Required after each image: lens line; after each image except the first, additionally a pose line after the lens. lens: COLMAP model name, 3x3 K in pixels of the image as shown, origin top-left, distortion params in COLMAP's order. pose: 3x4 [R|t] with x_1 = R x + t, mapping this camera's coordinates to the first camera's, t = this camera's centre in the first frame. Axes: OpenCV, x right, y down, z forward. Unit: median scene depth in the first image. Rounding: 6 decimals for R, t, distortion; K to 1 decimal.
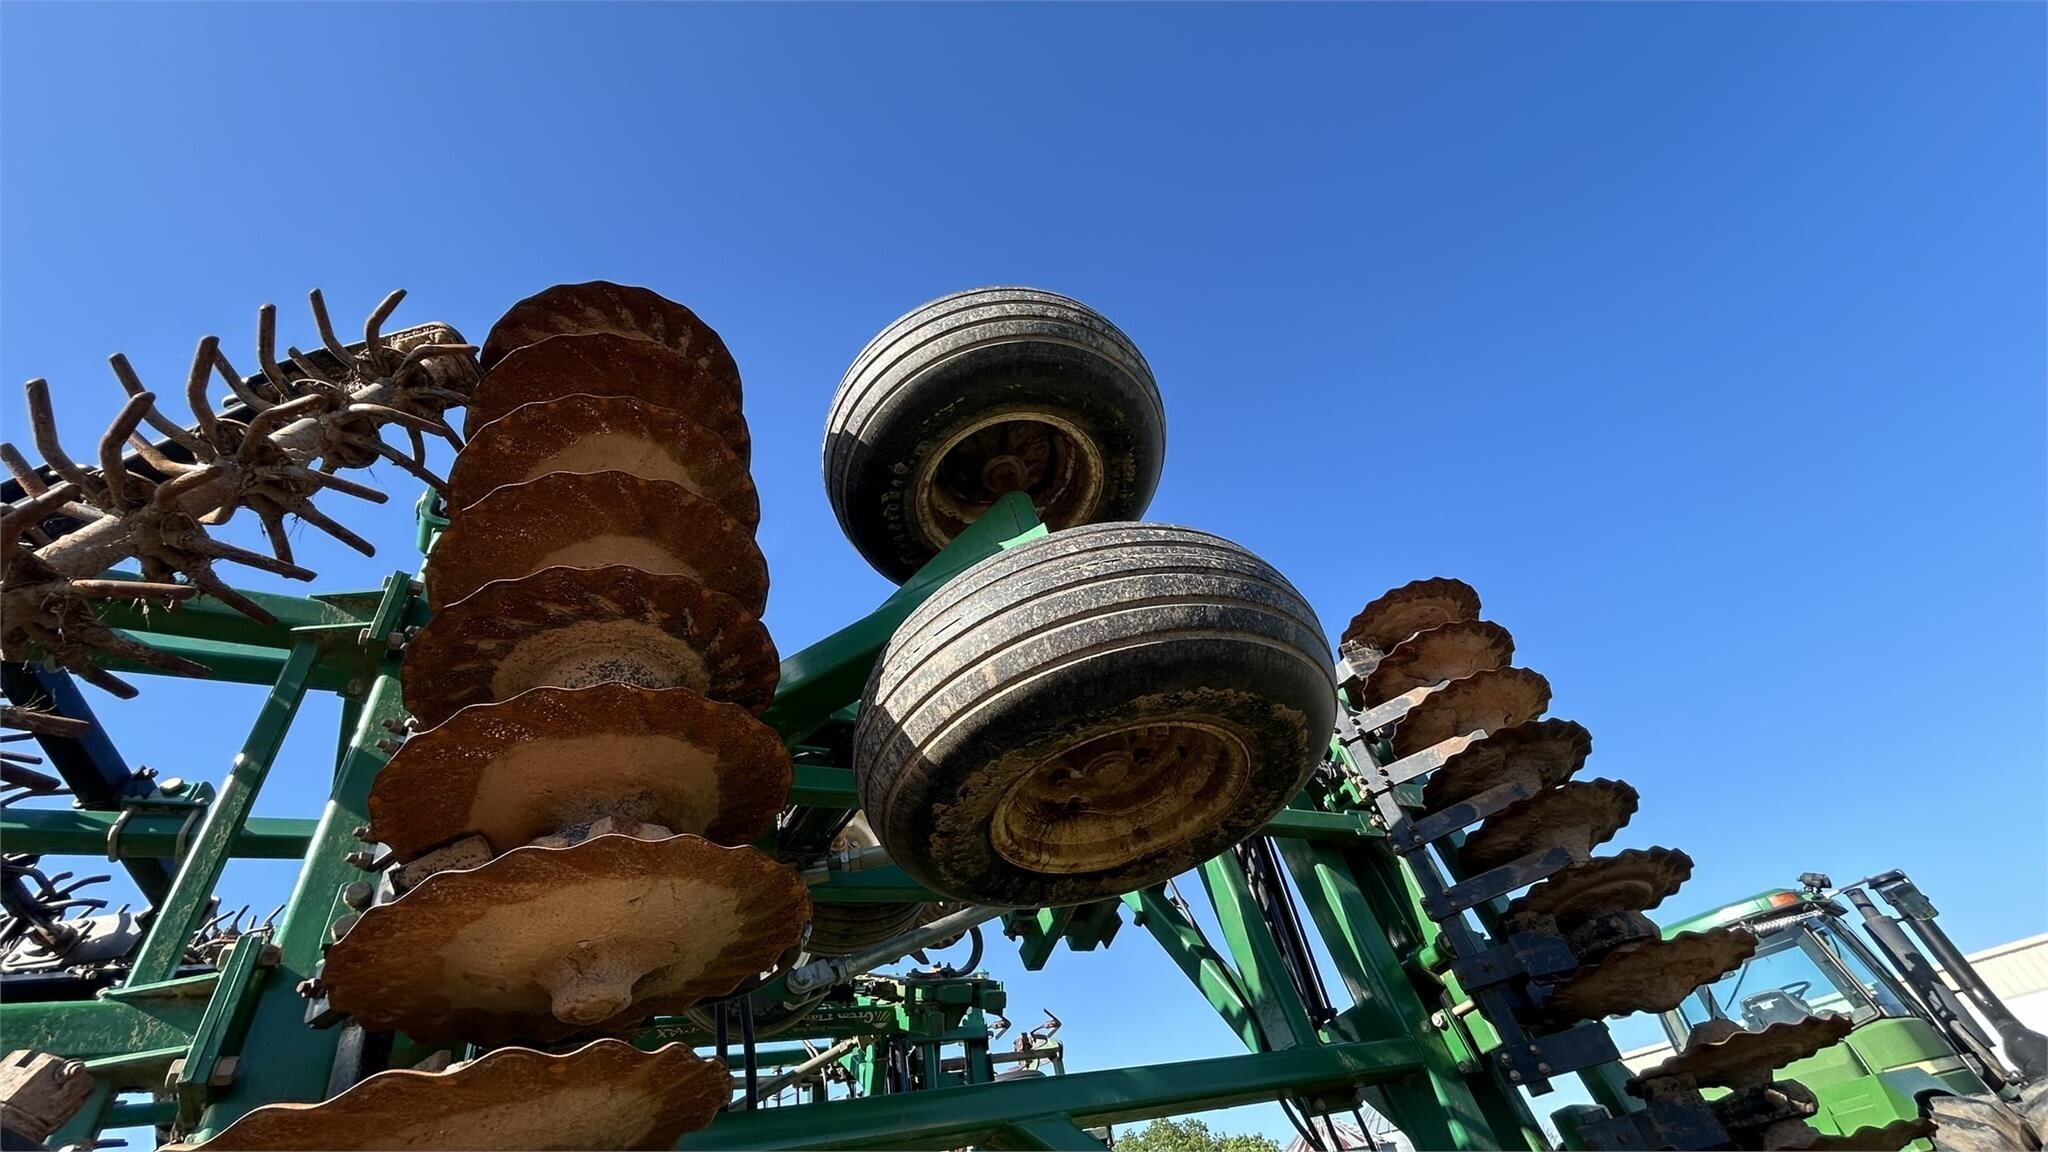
lens RADIAL K [[829.4, 0, 1016.9], [0, 829.4, 575.7], [0, 0, 1]] dist [0.002547, 0.000182]
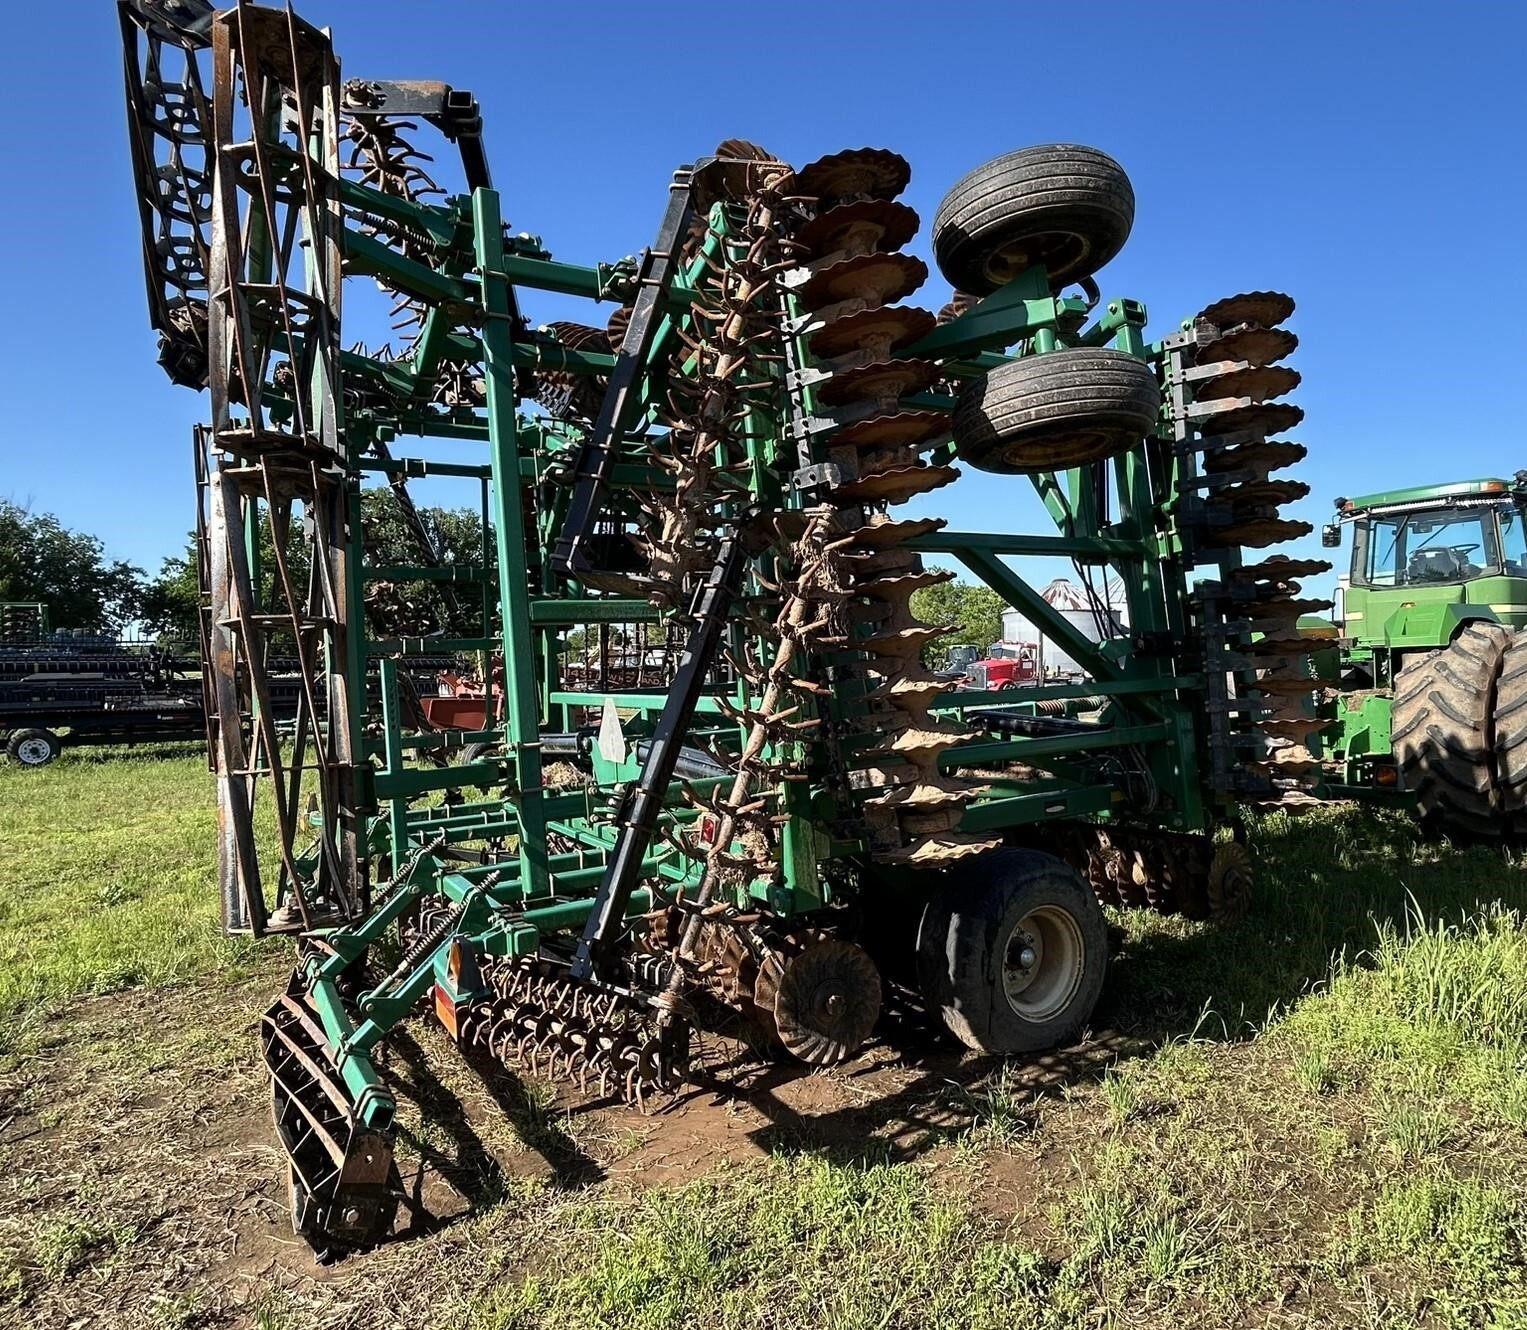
lens RADIAL K [[979.9, 0, 806.0], [0, 979.9, 658.5], [0, 0, 1]] dist [0.003292, -0.004354]
pose [[0.988391, 0.139364, 0.060498, -0.413961], [-0.145825, 0.758497, 0.635152, -0.588376], [0.042630, -0.636601, 0.770014, -0.994397]]
